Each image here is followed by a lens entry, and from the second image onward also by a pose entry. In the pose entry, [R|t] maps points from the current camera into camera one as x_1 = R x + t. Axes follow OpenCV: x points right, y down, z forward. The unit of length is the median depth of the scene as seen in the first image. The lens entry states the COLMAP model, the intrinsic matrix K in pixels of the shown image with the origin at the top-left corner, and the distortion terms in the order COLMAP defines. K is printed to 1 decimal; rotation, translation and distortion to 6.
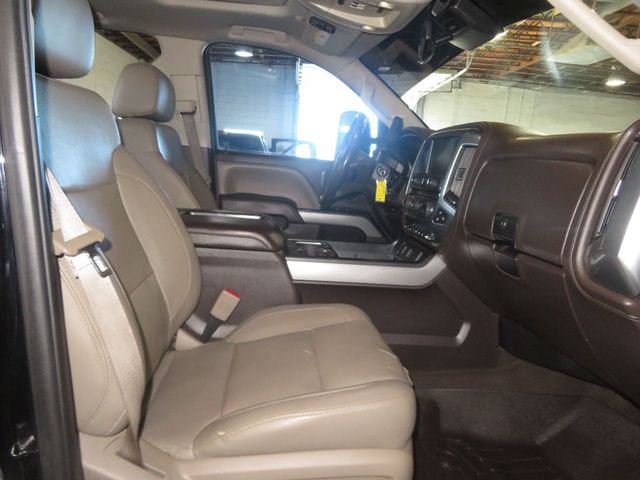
lens RADIAL K [[469.4, 0, 319.9], [0, 469.4, 231.1], [0, 0, 1]] dist [-0.001751, 0.011149]
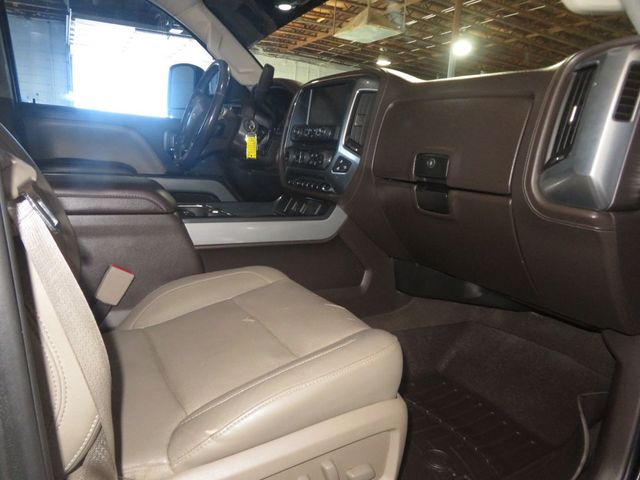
lens RADIAL K [[469.4, 0, 319.9], [0, 469.4, 231.1], [0, 0, 1]] dist [-0.001751, 0.011149]
pose [[0.906067, -0.090437, 0.413356, -0.191884], [0.068140, 0.995328, 0.068403, 0.033510], [-0.417611, -0.033812, 0.907997, 0.130428]]
